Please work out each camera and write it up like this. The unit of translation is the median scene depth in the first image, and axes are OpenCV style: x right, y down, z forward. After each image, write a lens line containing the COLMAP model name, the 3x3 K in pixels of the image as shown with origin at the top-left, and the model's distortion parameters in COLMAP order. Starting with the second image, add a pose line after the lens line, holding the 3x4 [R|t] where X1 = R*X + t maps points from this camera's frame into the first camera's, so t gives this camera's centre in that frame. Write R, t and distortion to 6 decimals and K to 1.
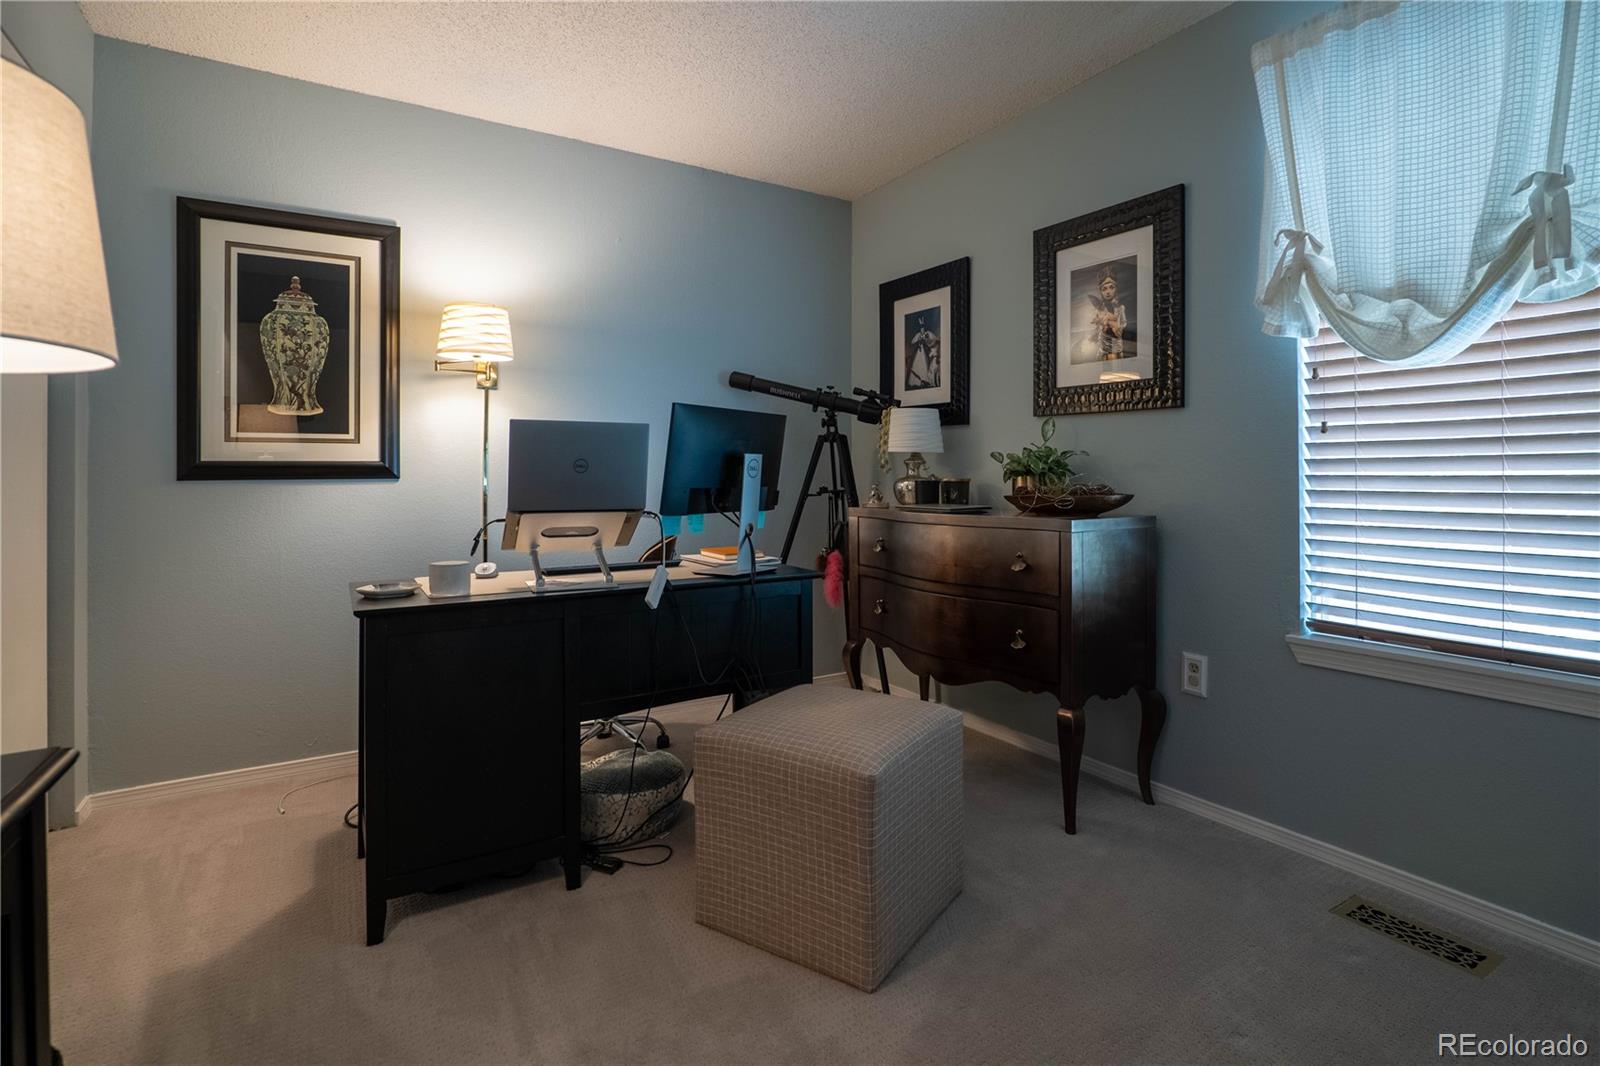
lens RADIAL K [[750.7, 0, 826.5], [0, 750.7, 471.0], [0, 0, 1]] dist [-0.020072, 0.004017]
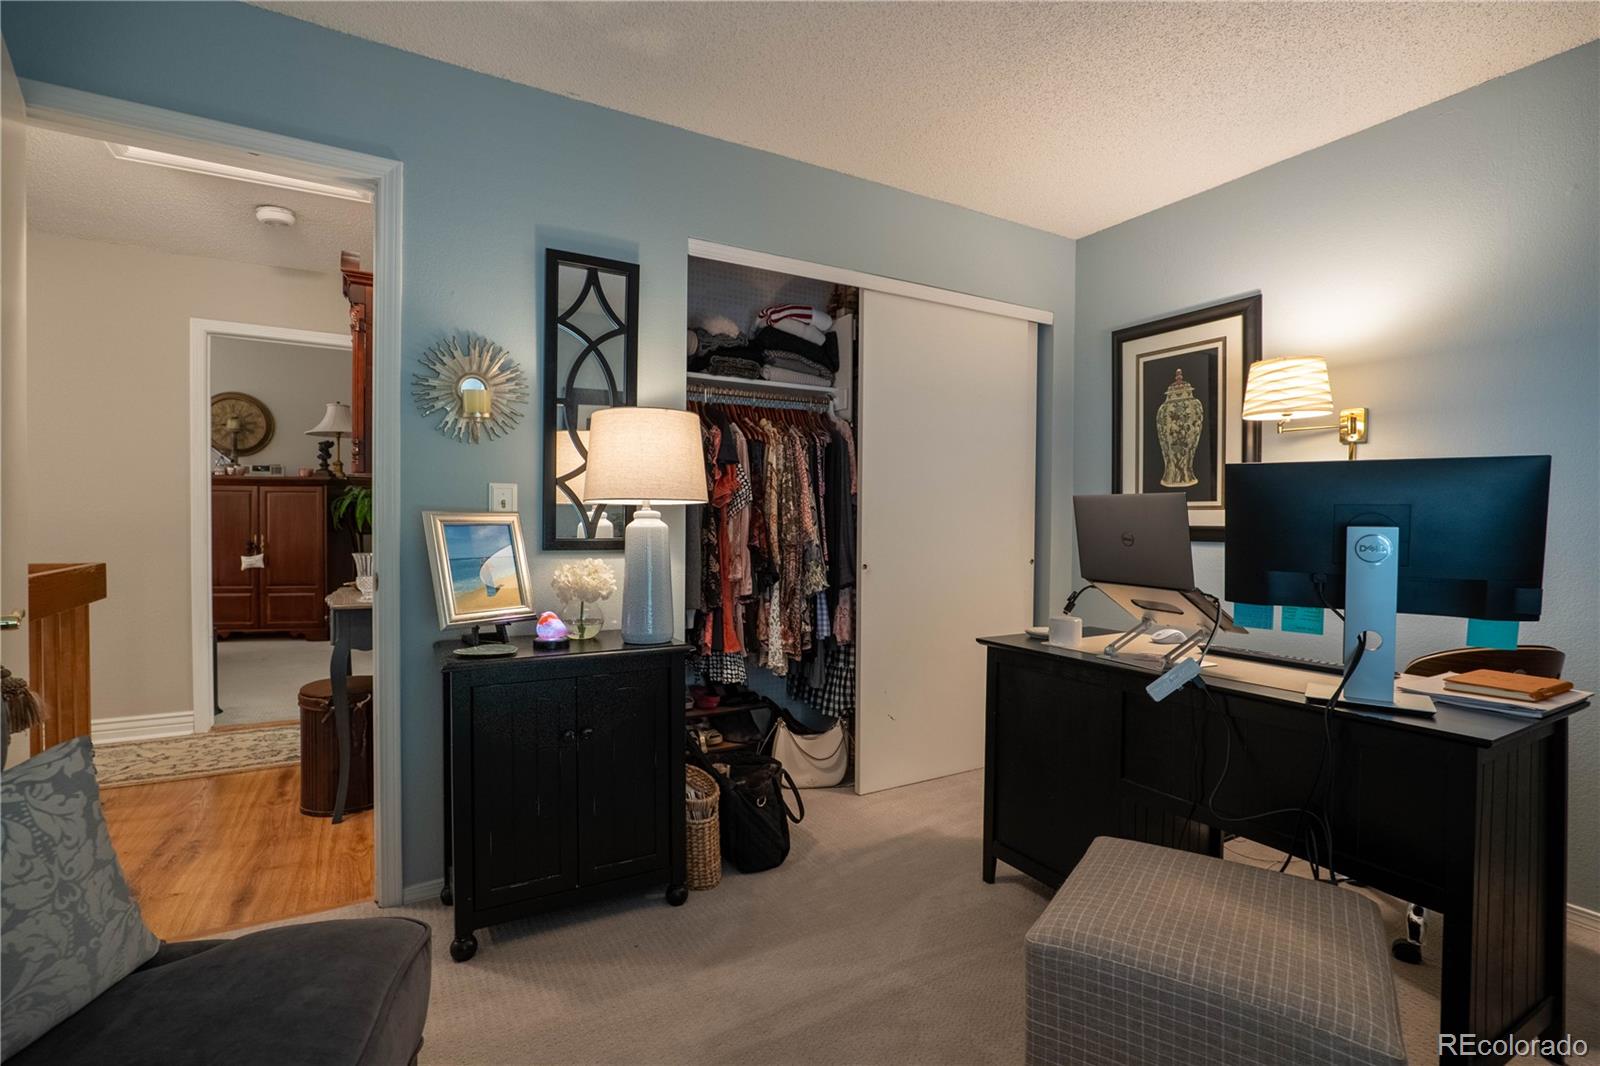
lens RADIAL K [[750.7, 0, 804.1], [0, 750.7, 526.6], [0, 0, 1]] dist [-0.020072, 0.004017]
pose [[-0.032882, 0.012591, -0.999380, 0.490970], [-0.004630, 0.999908, 0.012750, -0.024209], [0.999449, 0.005046, -0.032821, 0.445103]]
